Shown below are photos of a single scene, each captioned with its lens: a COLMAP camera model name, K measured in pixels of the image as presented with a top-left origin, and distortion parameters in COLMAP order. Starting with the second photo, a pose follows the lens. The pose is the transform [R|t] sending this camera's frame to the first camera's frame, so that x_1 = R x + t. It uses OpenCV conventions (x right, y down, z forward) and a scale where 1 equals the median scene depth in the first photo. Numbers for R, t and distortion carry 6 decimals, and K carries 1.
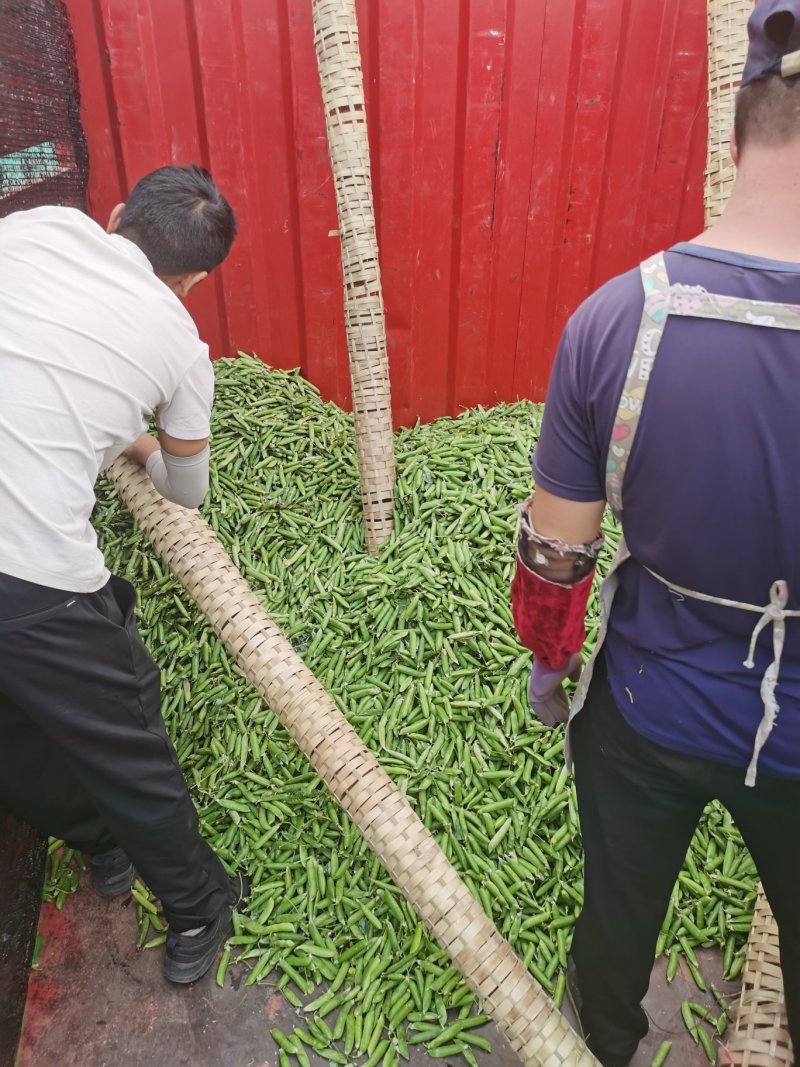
lens RADIAL K [[829.8, 0, 400.4], [0, 829.8, 539.4], [0, 0, 1]] dist [0.023763, -0.038548]
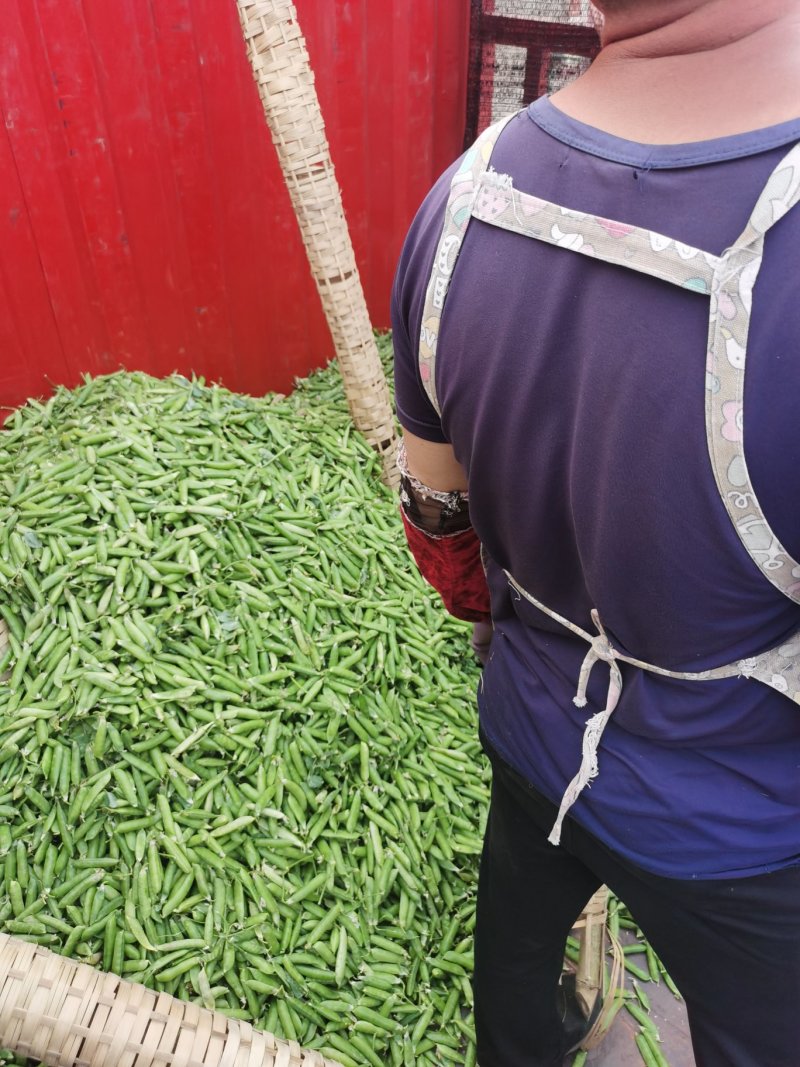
lens RADIAL K [[829.8, 0, 401.1], [0, 829.8, 524.9], [0, 0, 1]] dist [0.023763, -0.038548]
pose [[0.787323, -0.366143, 0.496045, -0.066124], [0.313940, 0.930530, 0.188563, -0.129392], [-0.530626, 0.007269, 0.847575, 0.296651]]
